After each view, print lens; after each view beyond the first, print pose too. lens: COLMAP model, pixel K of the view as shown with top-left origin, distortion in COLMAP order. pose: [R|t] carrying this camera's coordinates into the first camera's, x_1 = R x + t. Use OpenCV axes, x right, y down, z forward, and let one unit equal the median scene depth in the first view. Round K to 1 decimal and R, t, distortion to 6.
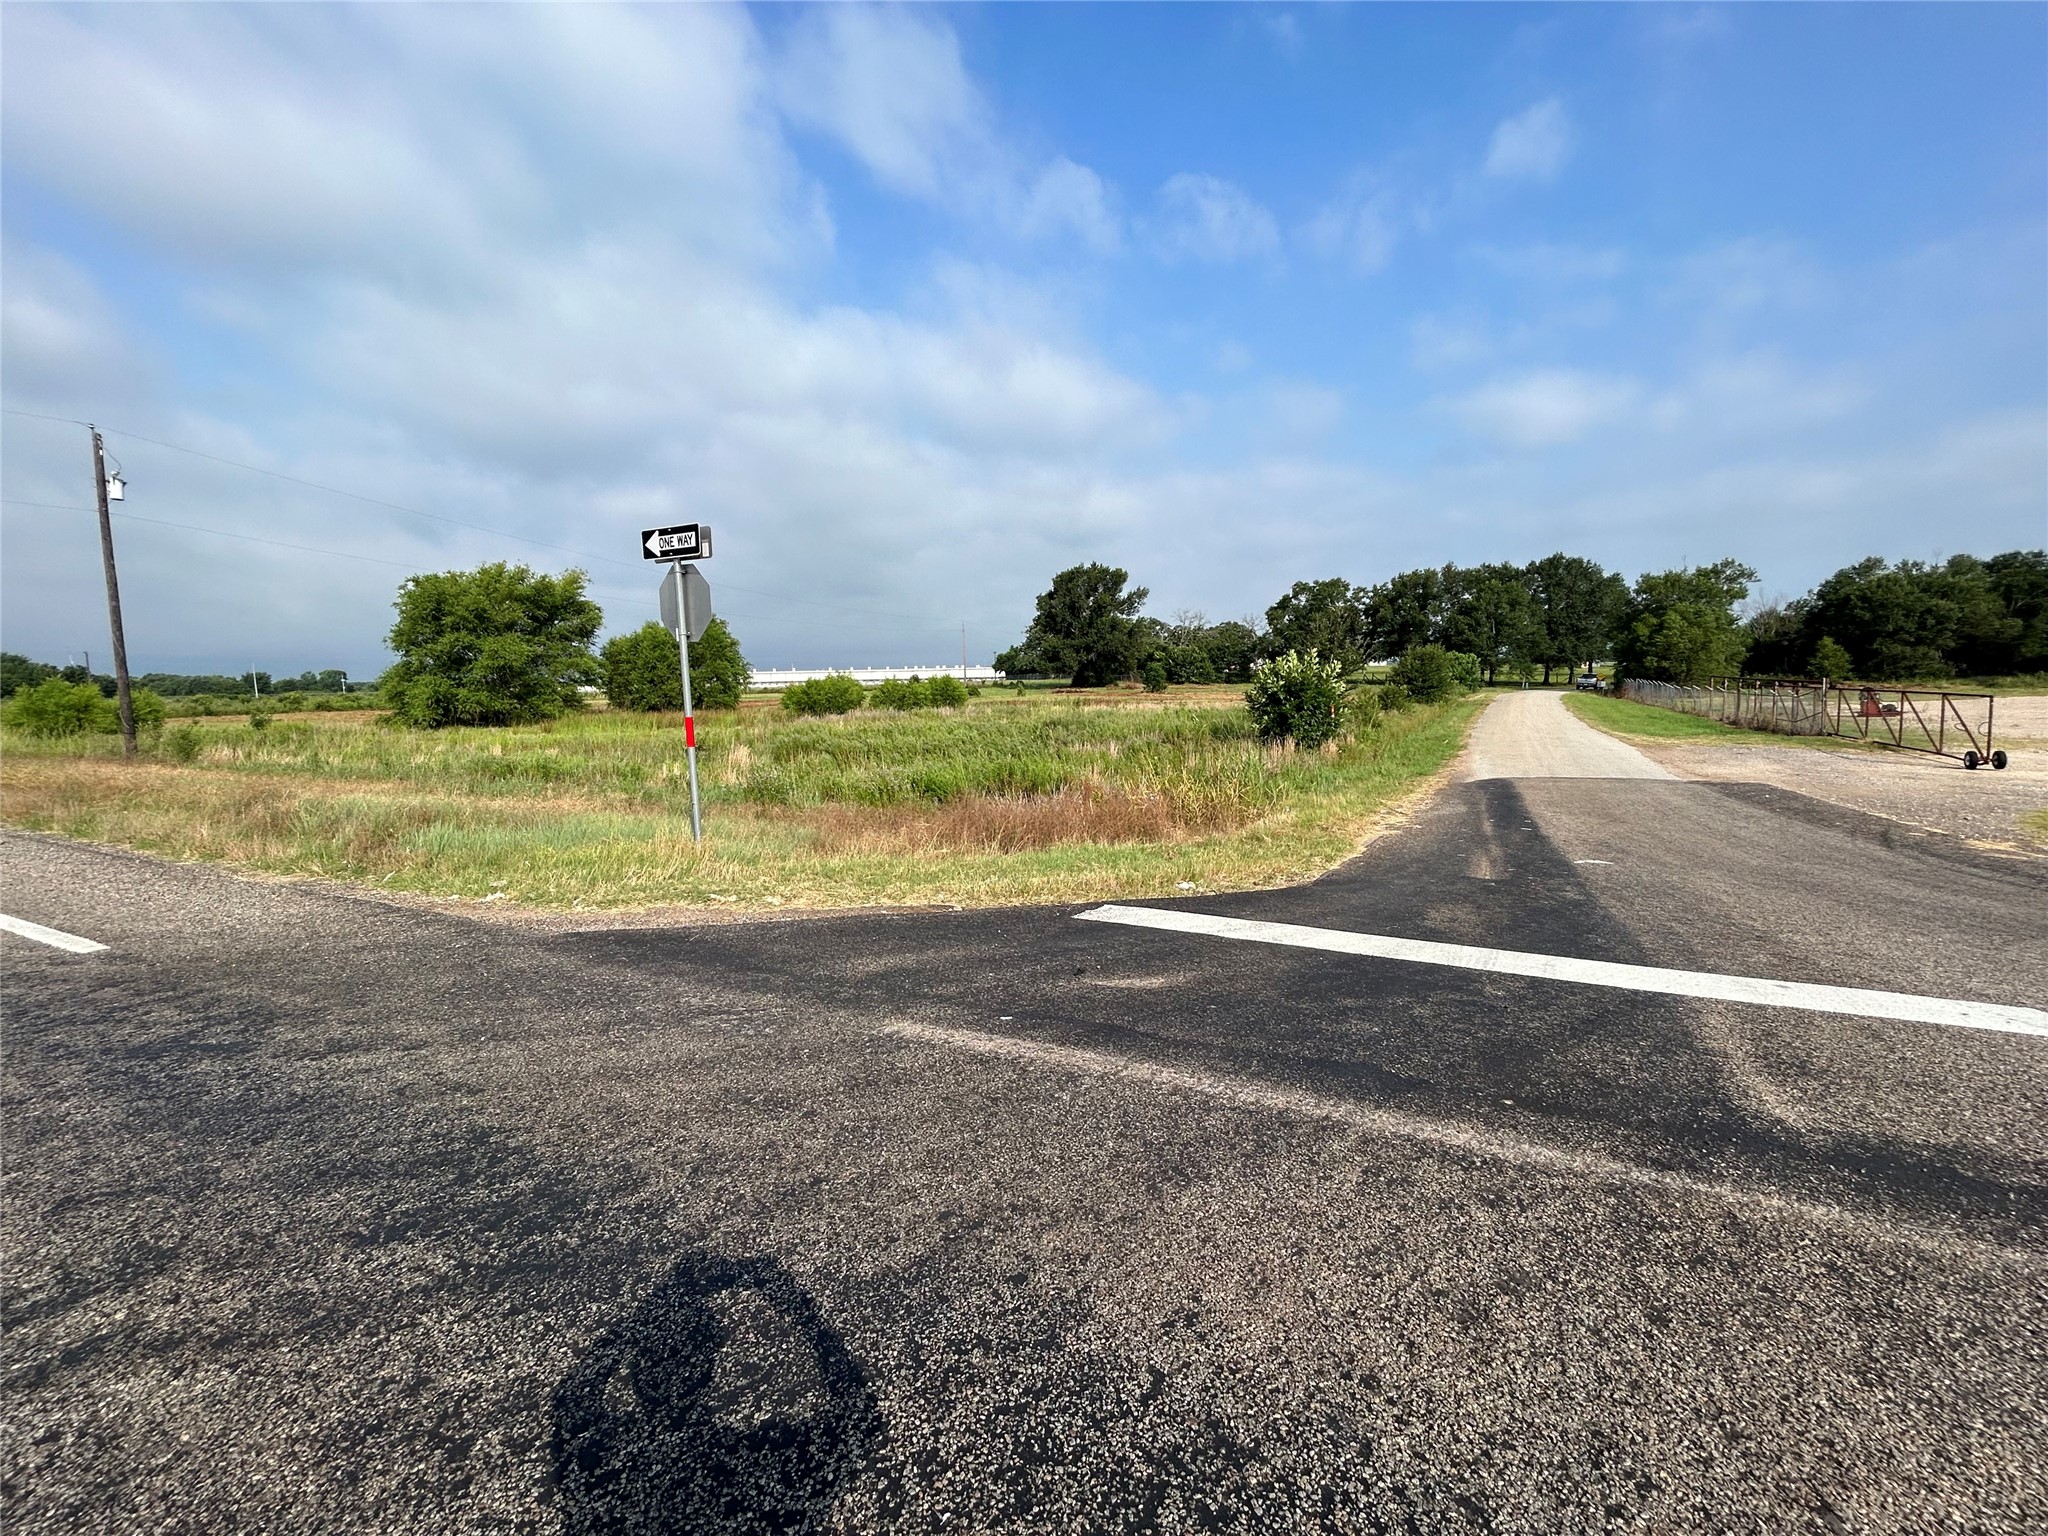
lens RADIAL K [[819.6, 0, 1012.3], [0, 819.6, 766.6], [0, 0, 1]] dist [0.003255, -0.000391]
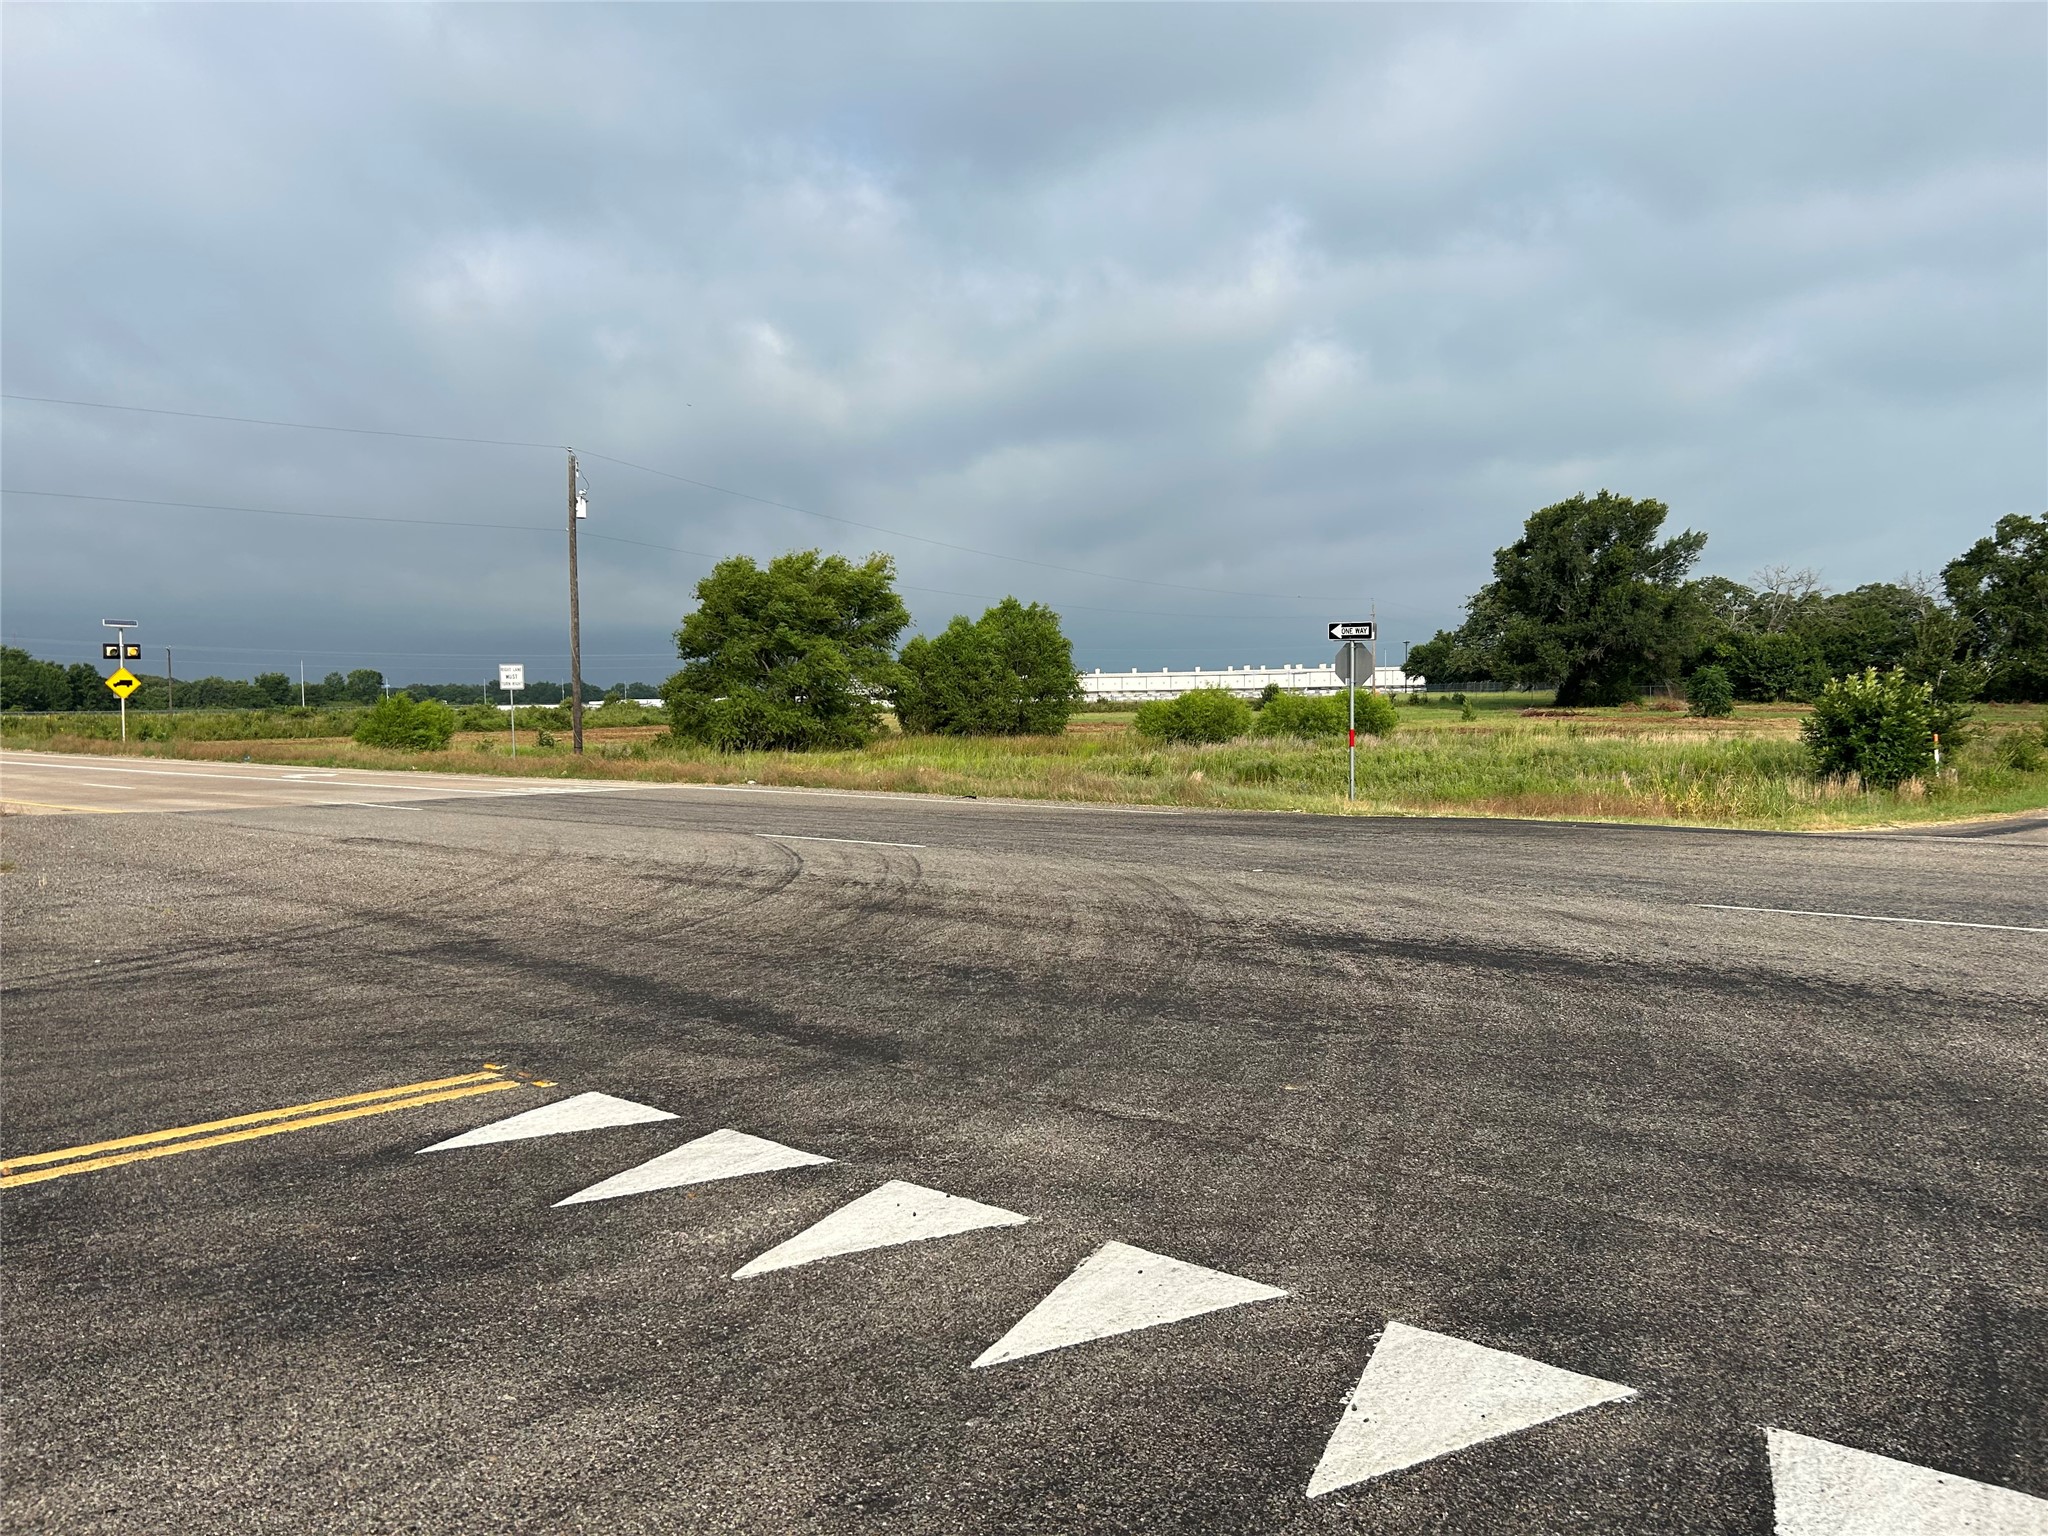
lens RADIAL K [[1552.5, 0, 1007.9], [0, 1552.5, 776.9], [0, 0, 1]] dist [0.046754, -0.016952]
pose [[0.966191, 0.020632, -0.257000, -0.020140], [-0.033034, 0.998484, -0.044029, 0.016222], [0.255702, 0.051031, 0.965408, -0.184790]]
